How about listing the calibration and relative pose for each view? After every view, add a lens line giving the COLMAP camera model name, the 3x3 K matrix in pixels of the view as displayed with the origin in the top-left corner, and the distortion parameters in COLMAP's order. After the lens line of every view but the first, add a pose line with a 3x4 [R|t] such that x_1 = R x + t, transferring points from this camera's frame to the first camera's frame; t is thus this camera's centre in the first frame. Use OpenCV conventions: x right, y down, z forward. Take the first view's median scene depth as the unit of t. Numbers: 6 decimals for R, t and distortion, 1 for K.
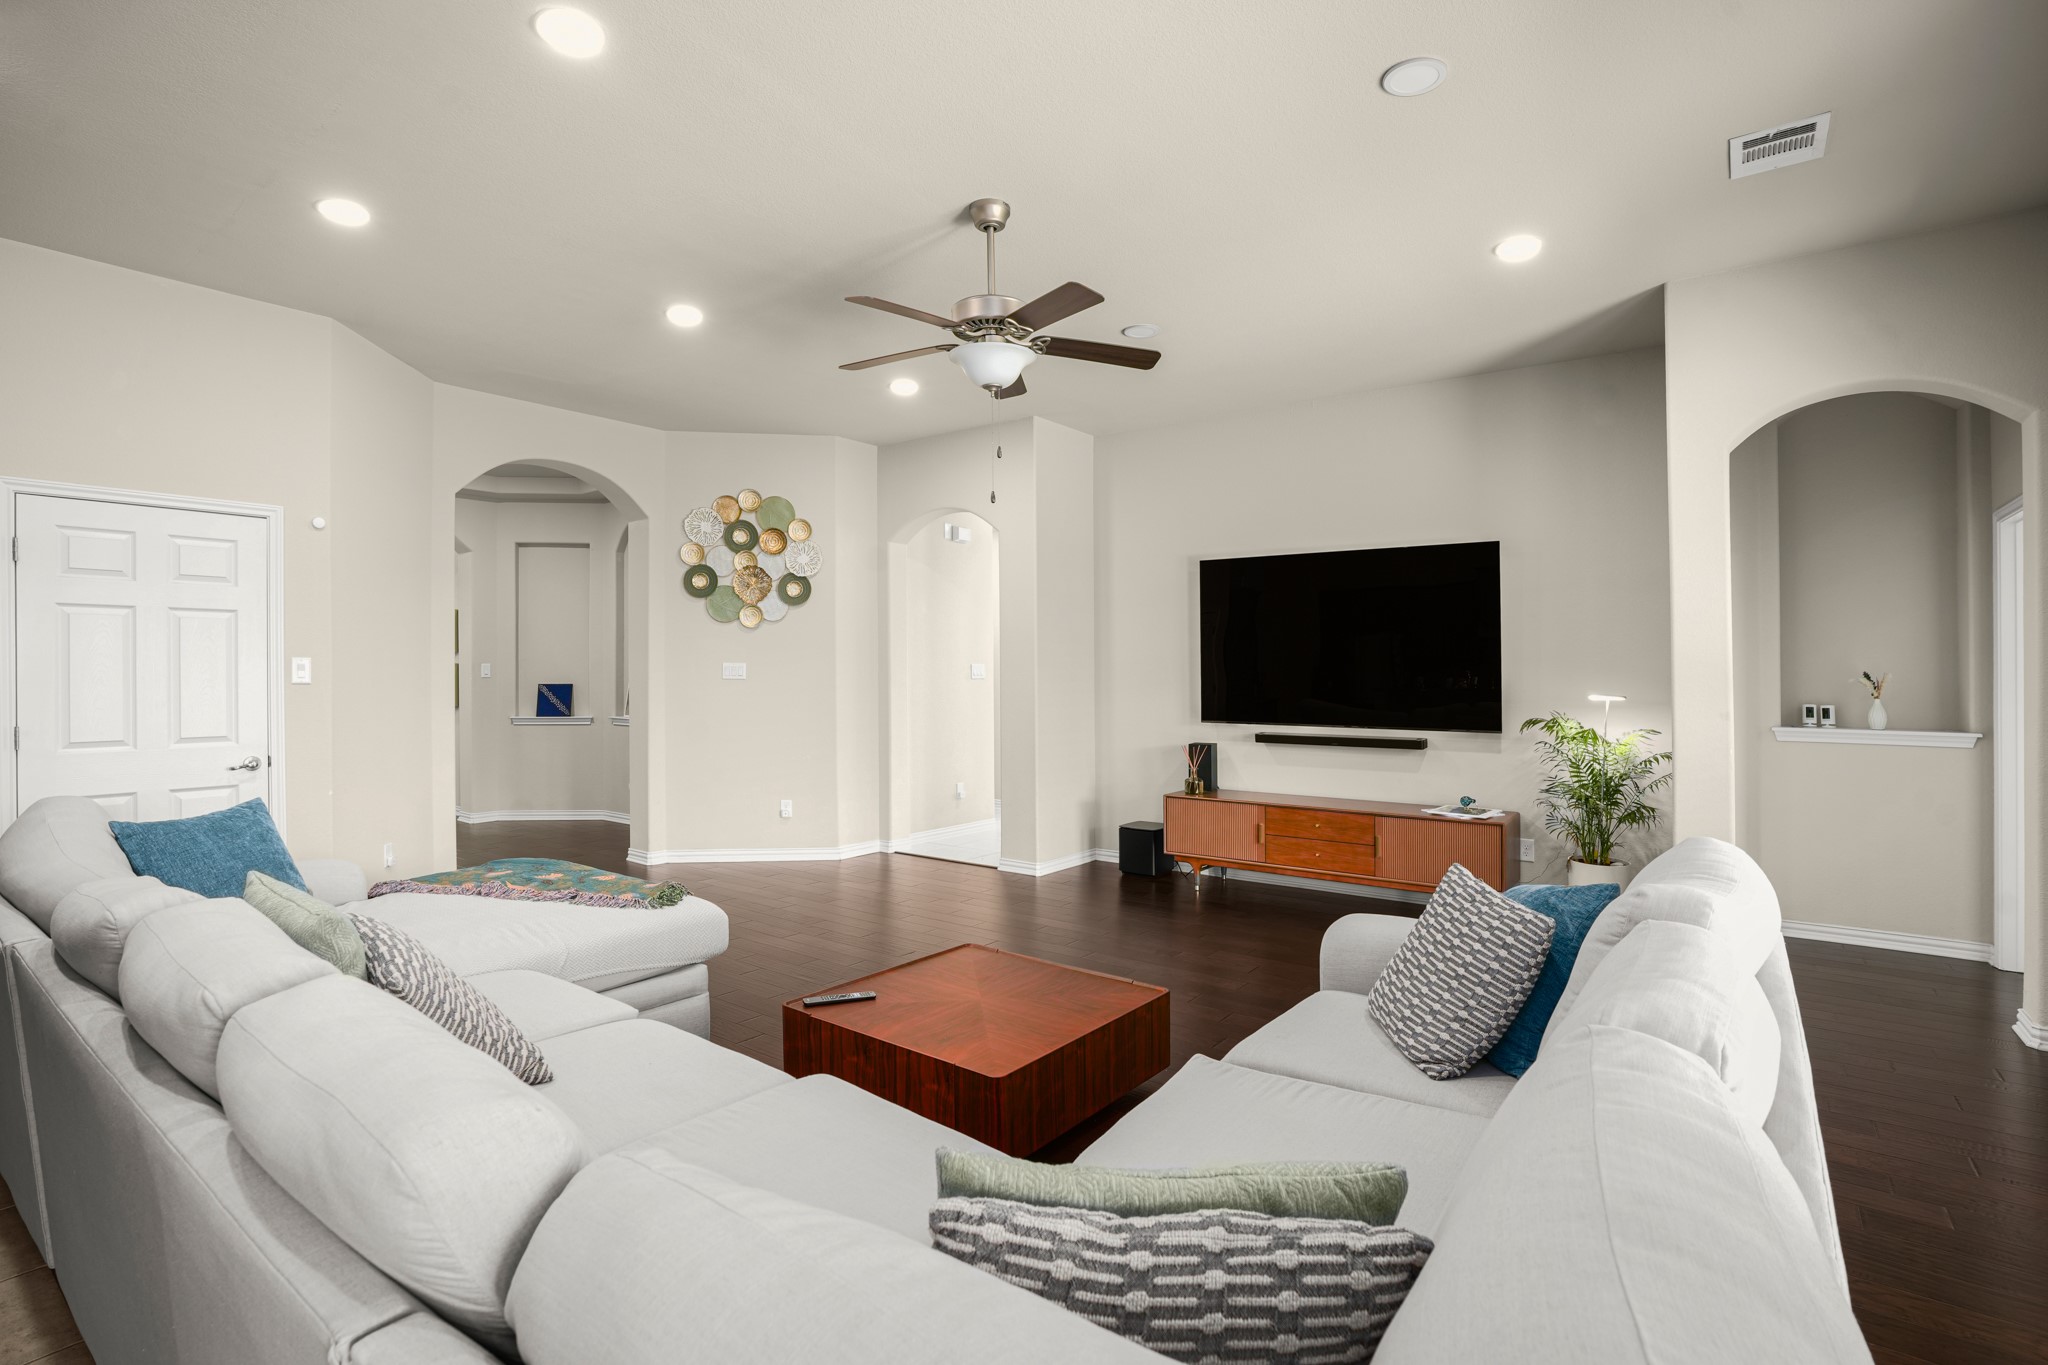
lens RADIAL K [[983.2, 0, 1002.5], [0, 983.2, 669.9], [0, 0, 1]] dist [-0.047721, 0.010608]
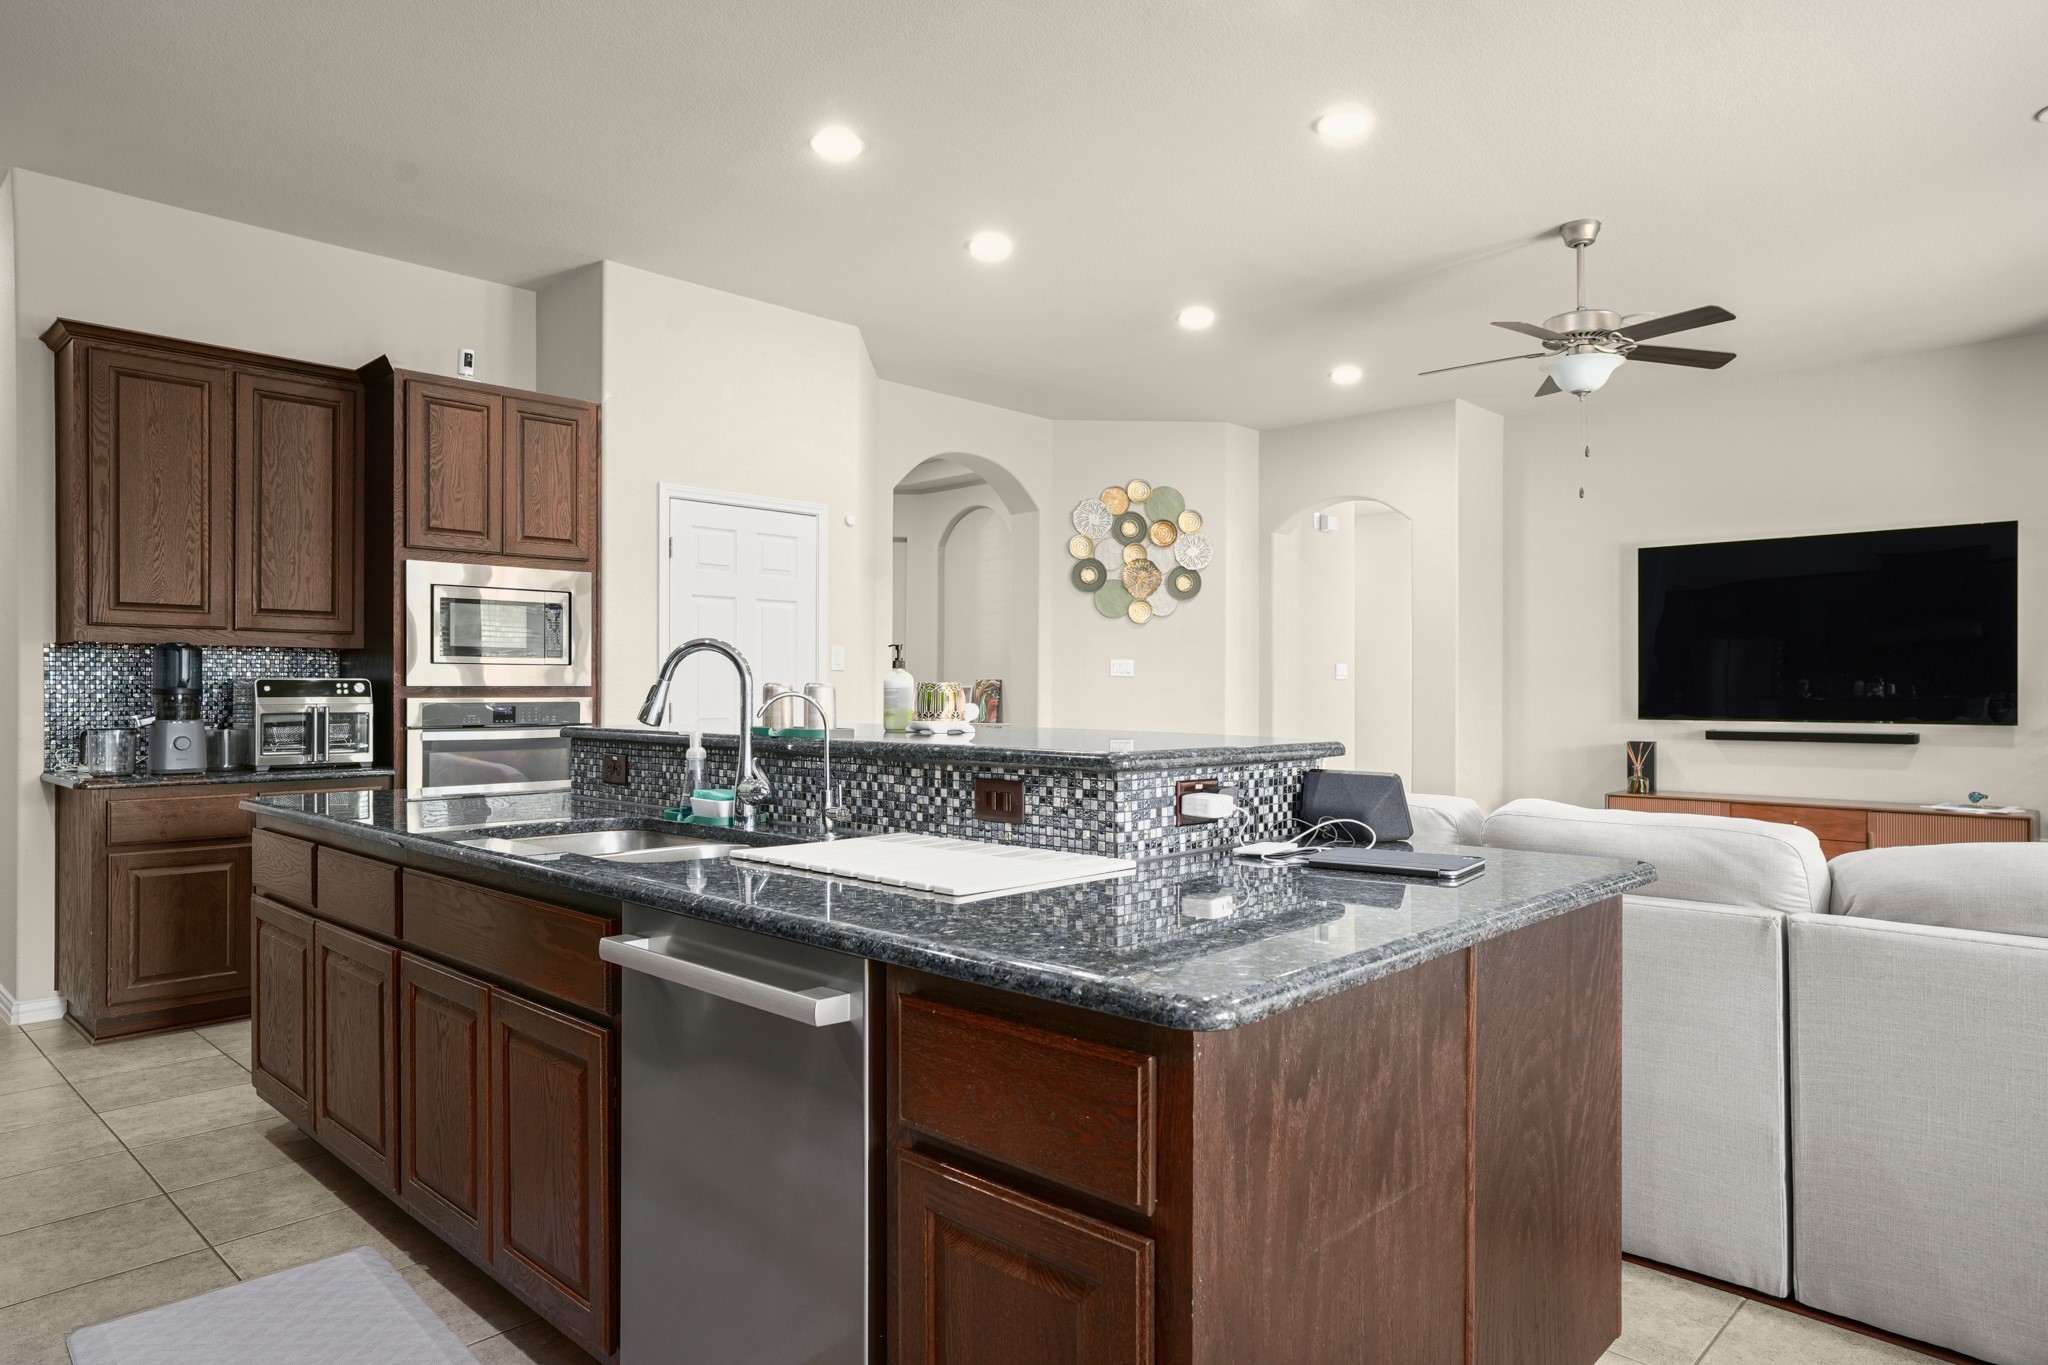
lens RADIAL K [[1238.3, 0, 1017.1], [0, 1238.3, 695.5], [0, 0, 1]] dist [0.002201, 0.009103]
pose [[0.995656, 0.000423, -0.093106, -0.282983], [-0.000046, 0.999992, 0.004051, 0.025404], [0.093107, -0.004029, 0.995648, -0.246402]]
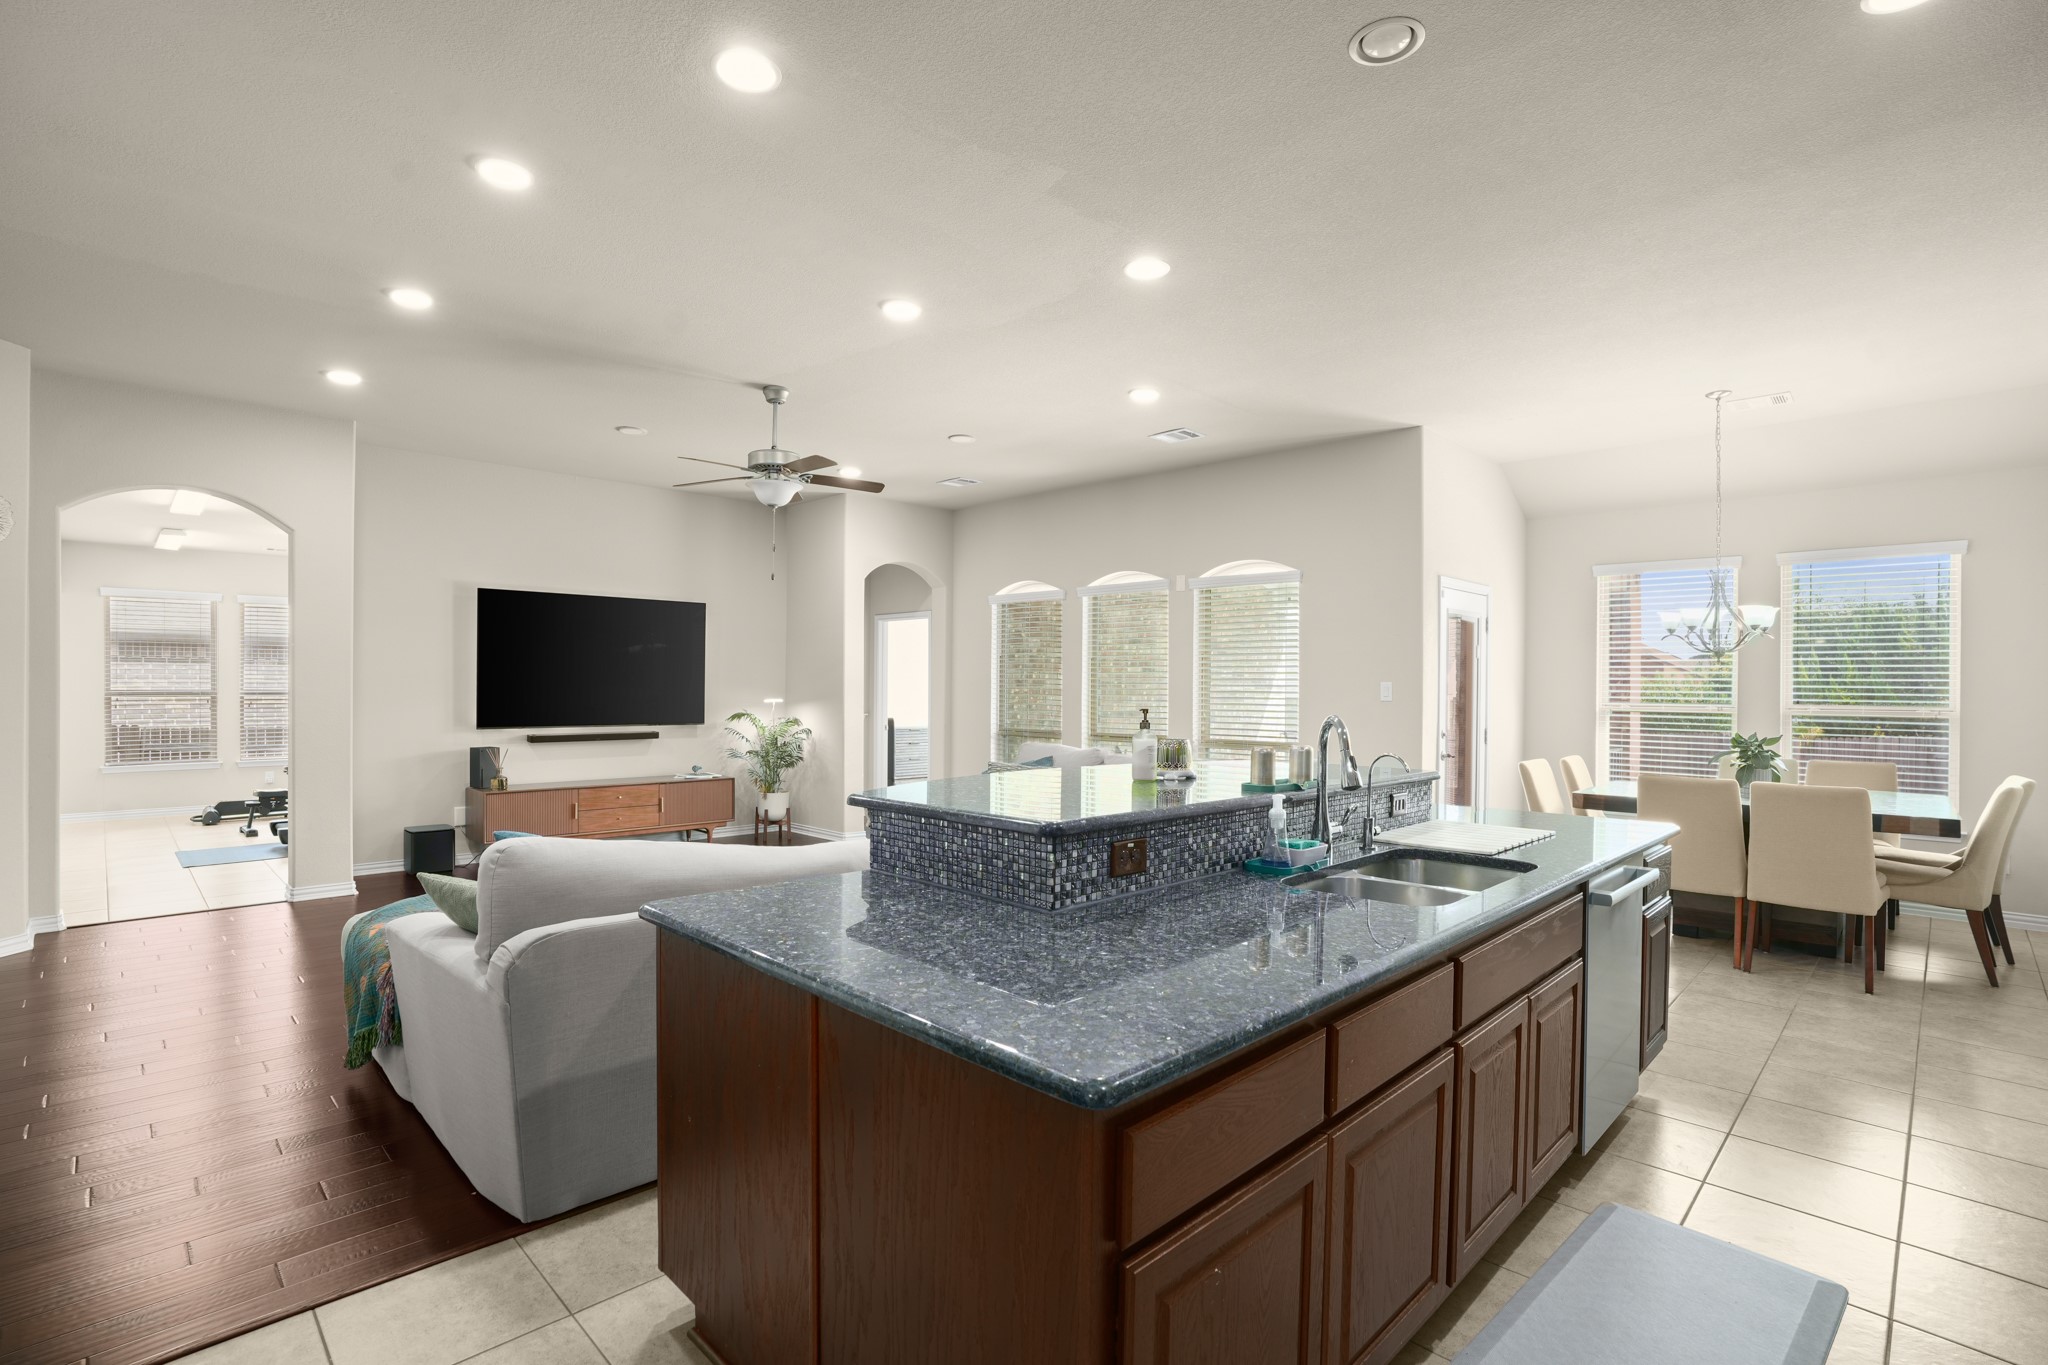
lens RADIAL K [[983.2, 0, 1018.7], [0, 983.2, 682.2], [0, 0, 1]] dist [-0.047721, 0.010608]
pose [[0.137845, 0.002784, 0.990450, -0.831118], [-0.006158, 0.999979, -0.001954, -0.003509], [-0.990435, -0.005830, 0.137859, 0.218709]]
